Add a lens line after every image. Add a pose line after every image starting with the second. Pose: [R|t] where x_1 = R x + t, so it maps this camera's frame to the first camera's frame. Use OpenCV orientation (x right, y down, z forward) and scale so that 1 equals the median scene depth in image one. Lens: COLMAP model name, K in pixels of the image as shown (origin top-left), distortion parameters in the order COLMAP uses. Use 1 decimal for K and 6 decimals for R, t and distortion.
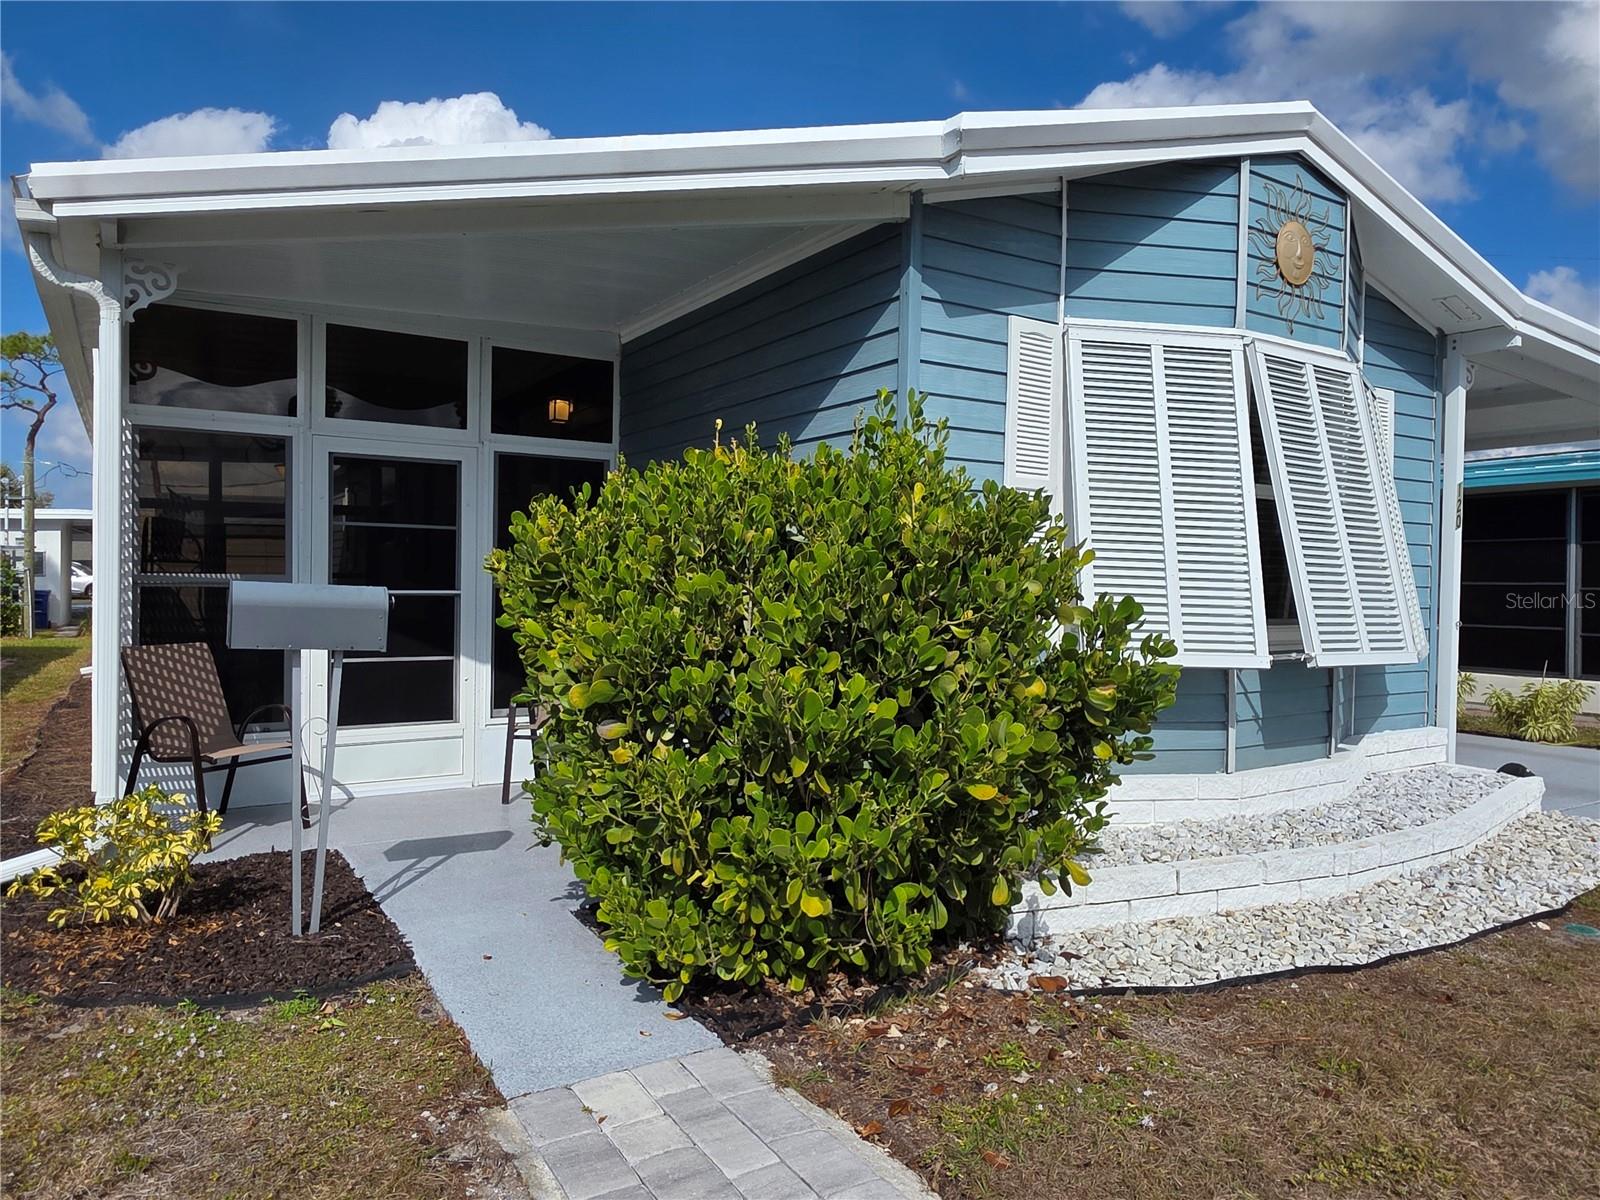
lens RADIAL K [[1059.6, 0, 798.9], [0, 1059.6, 603.1], [0, 0, 1]] dist [-0.005095, 0.000511]
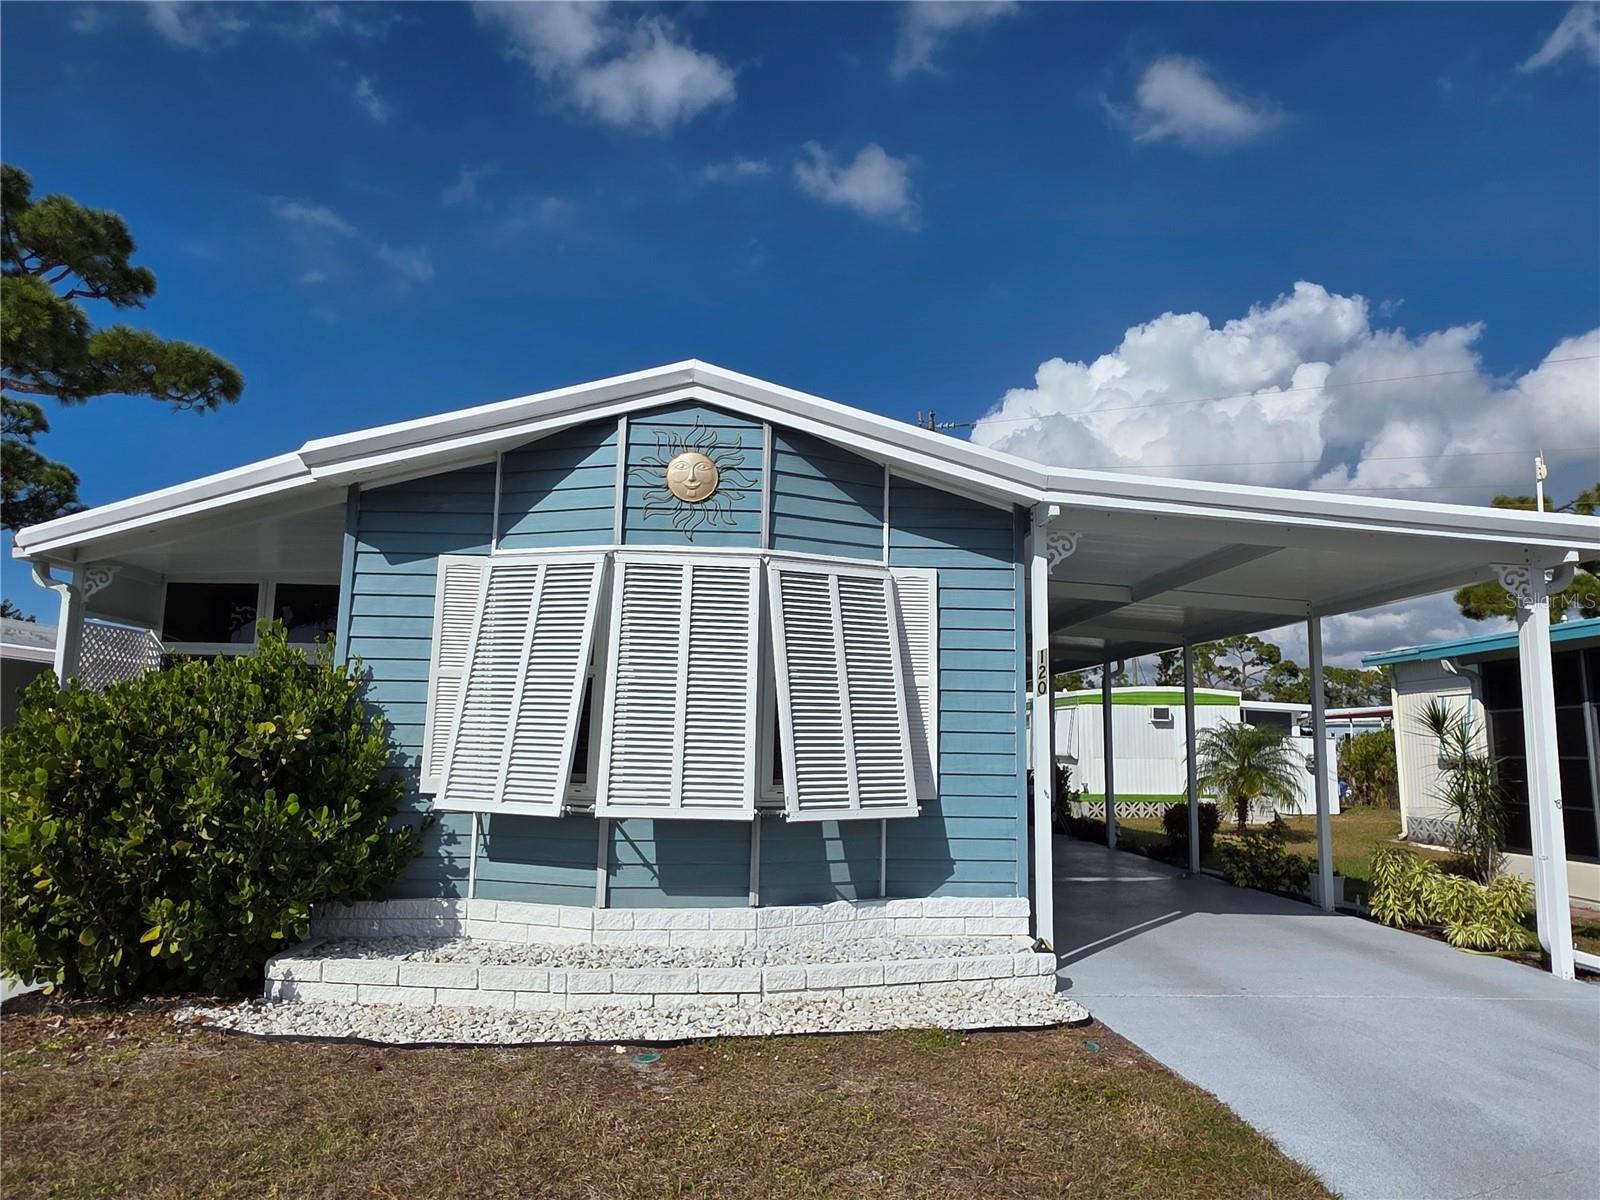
lens RADIAL K [[1020.3, 0, 801.2], [0, 1020.3, 596.7], [0, 0, 1]] dist [-0.007151, 0.000619]
pose [[0.883647, -0.069778, -0.462924, 1.189719], [-0.013101, 0.984757, -0.173443, 0.011281], [0.467970, 0.159327, 0.869263, 0.052240]]
